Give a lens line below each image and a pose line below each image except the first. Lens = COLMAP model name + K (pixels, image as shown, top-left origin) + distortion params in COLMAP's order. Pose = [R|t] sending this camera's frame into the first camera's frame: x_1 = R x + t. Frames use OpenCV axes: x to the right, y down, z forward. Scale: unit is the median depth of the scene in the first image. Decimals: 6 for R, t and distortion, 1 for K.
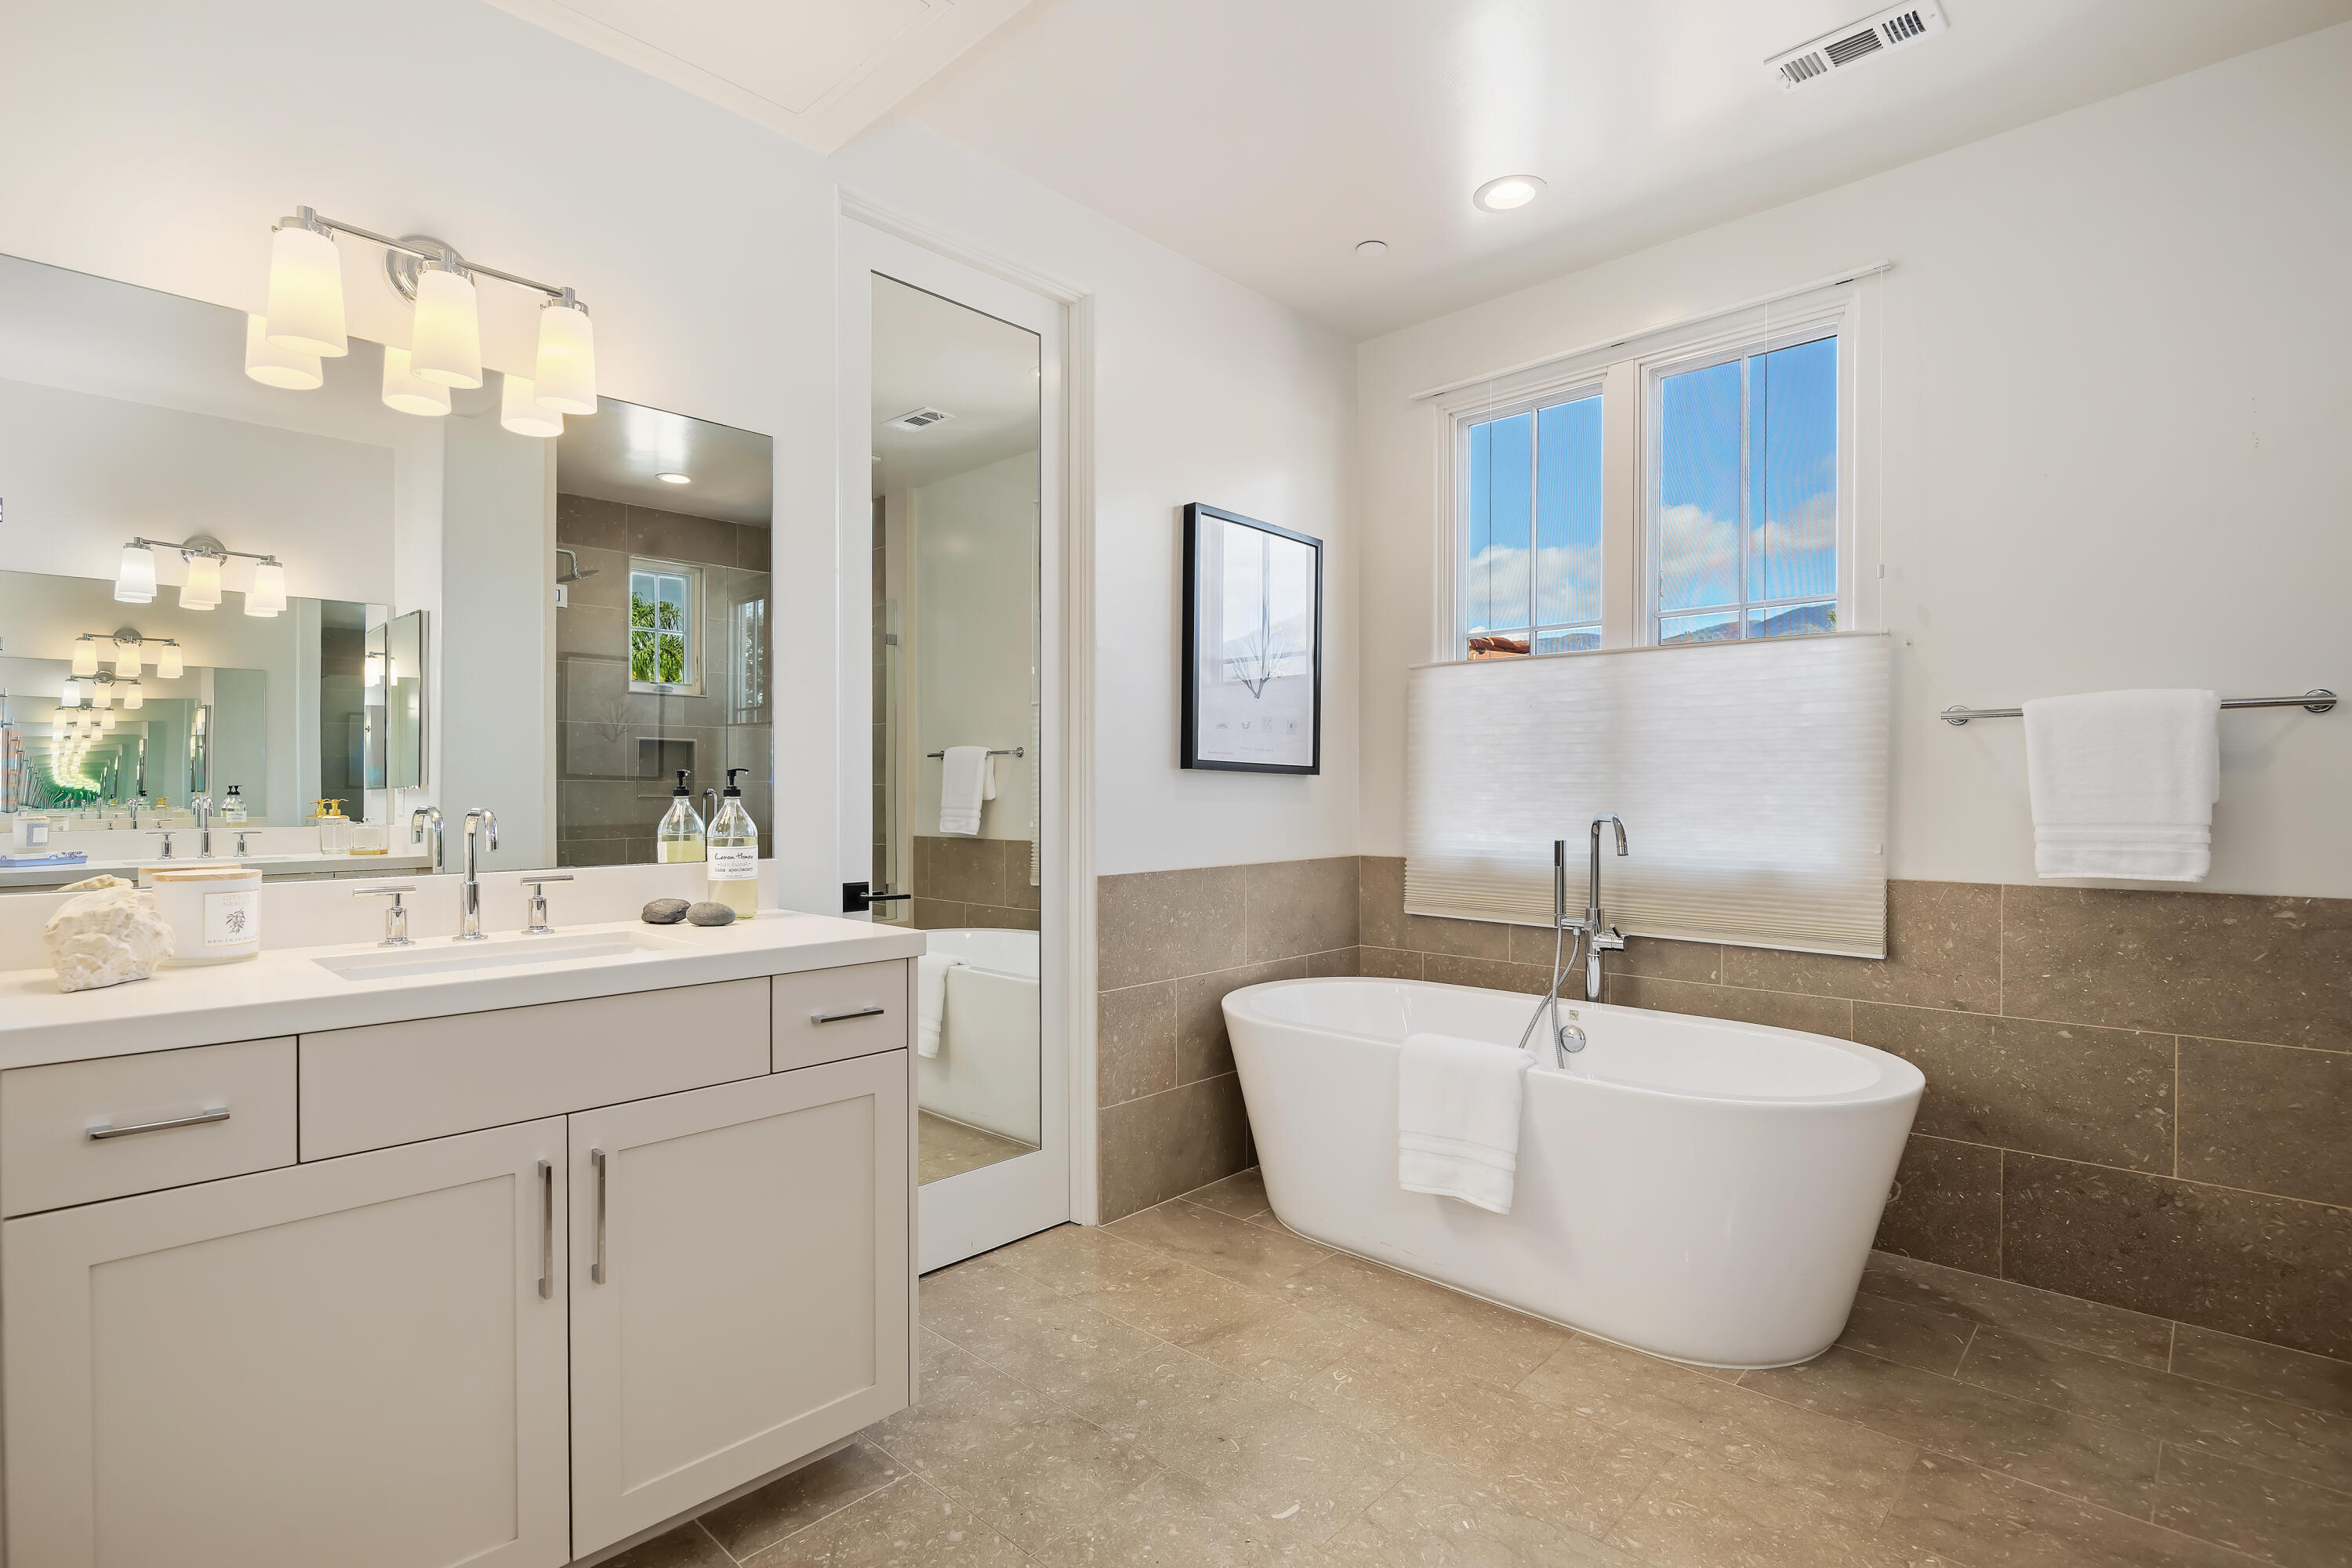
lens RADIAL K [[1129.6, 0, 1176.5], [0, 1129.6, 800.9], [0, 0, 1]] dist [-0.001724, -0.000905]
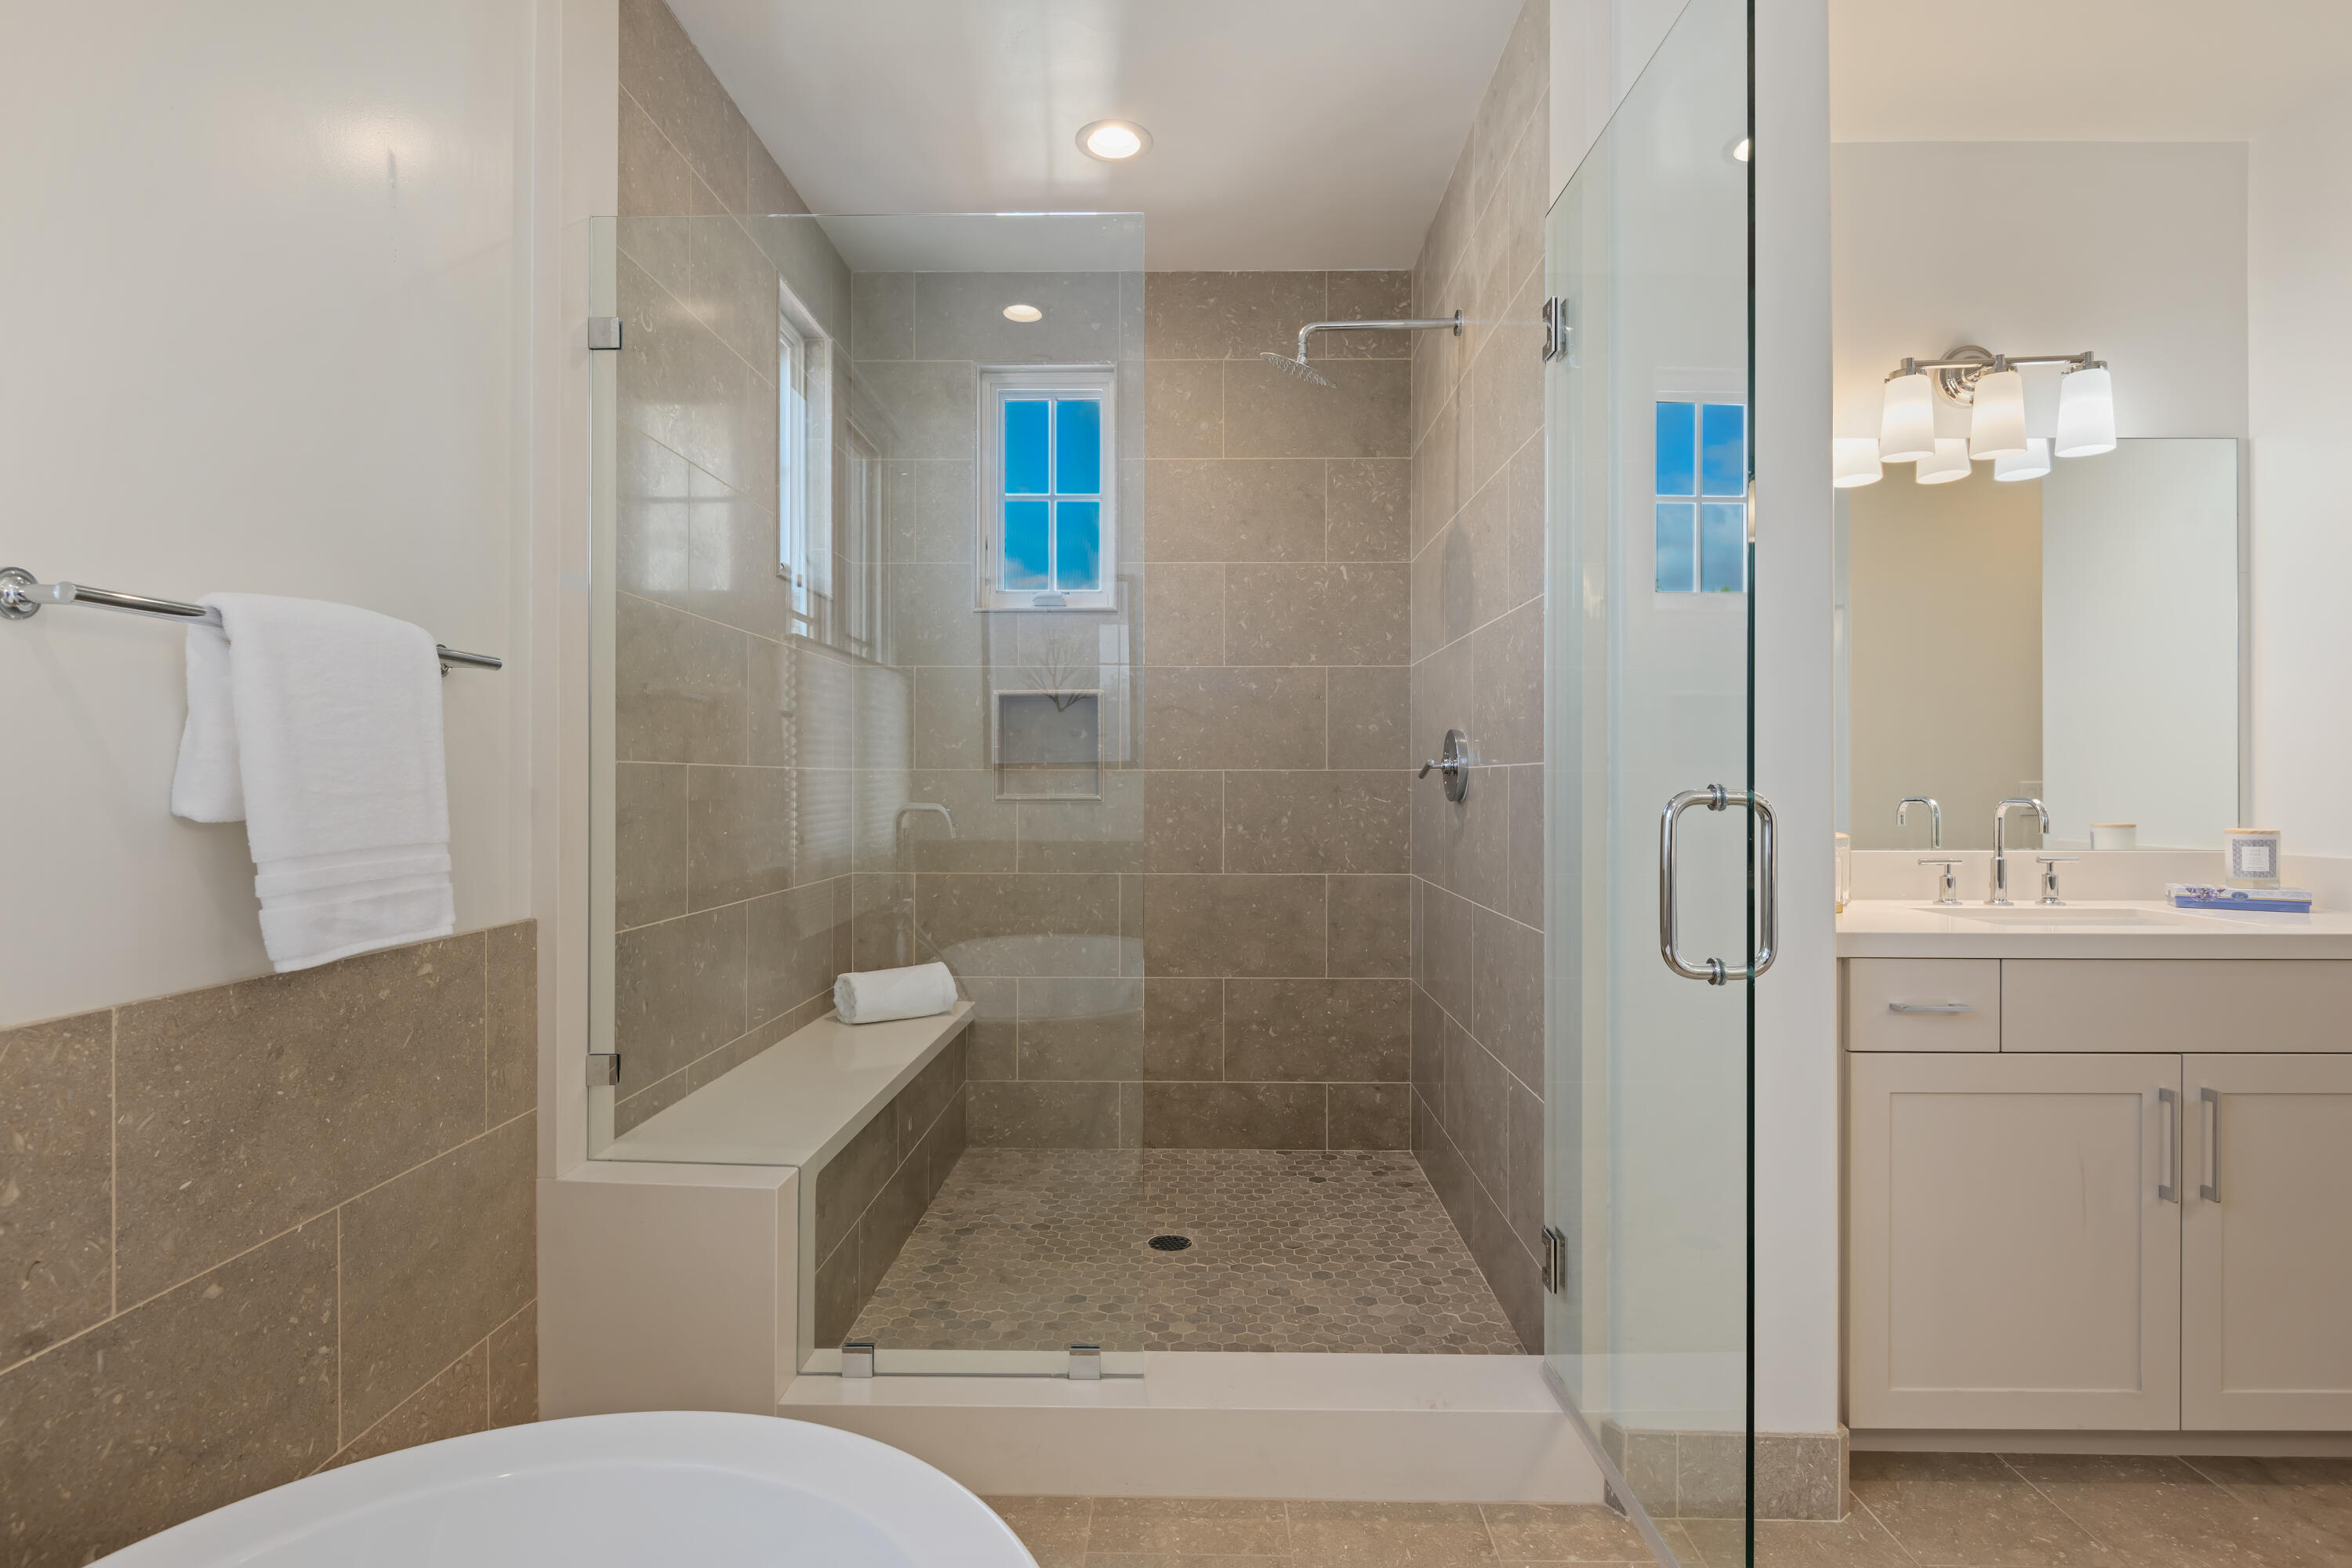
lens RADIAL K [[1162.0, 0, 1176.1], [0, 1162.0, 780.7], [0, 0, 1]] dist [-0.001388, -0.005171]
pose [[-0.661371, 0.000270, 0.750059, 0.147320], [0.004126, 0.999986, 0.003278, -0.012464], [-0.750047, 0.005263, -0.661363, 1.045829]]
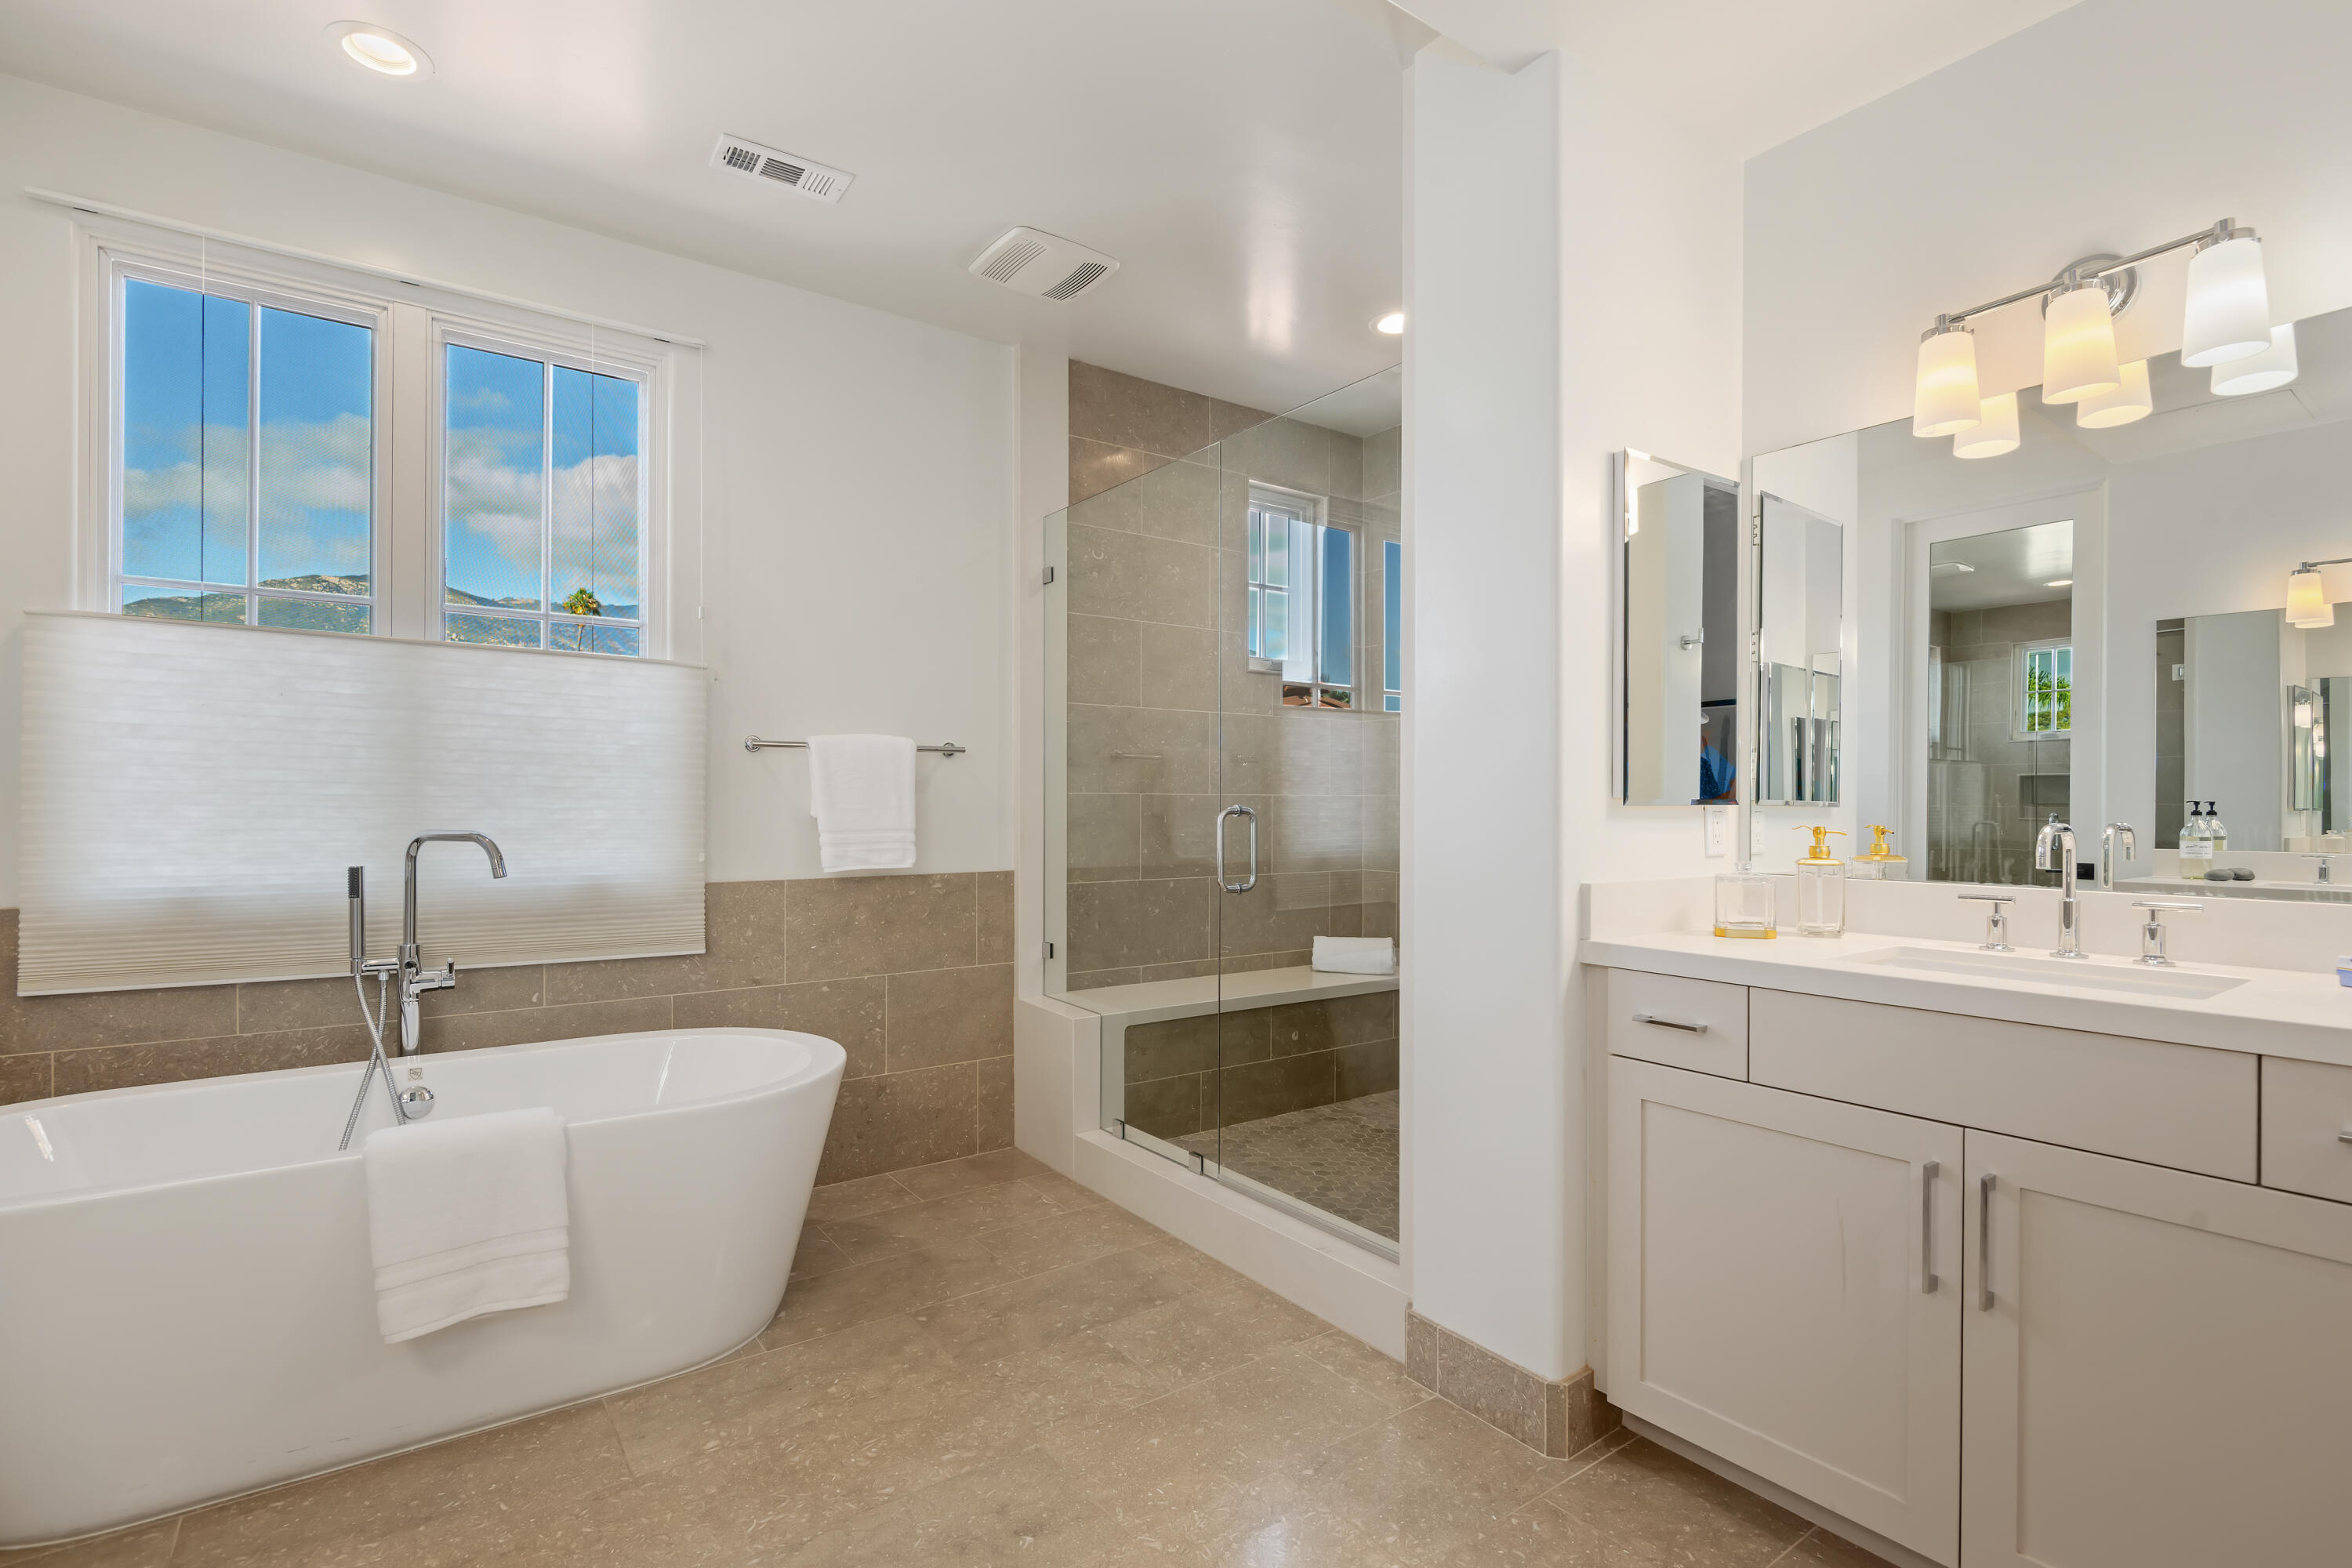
lens RADIAL K [[1083.3, 0, 1189.4], [0, 1083.3, 808.7], [0, 0, 1]] dist [-0.004380, 0.000338]
pose [[0.189066, -0.003231, 0.981959, -0.393193], [0.004172, 0.999988, 0.002487, -0.007125], [-0.981955, 0.003627, 0.189078, 0.346631]]
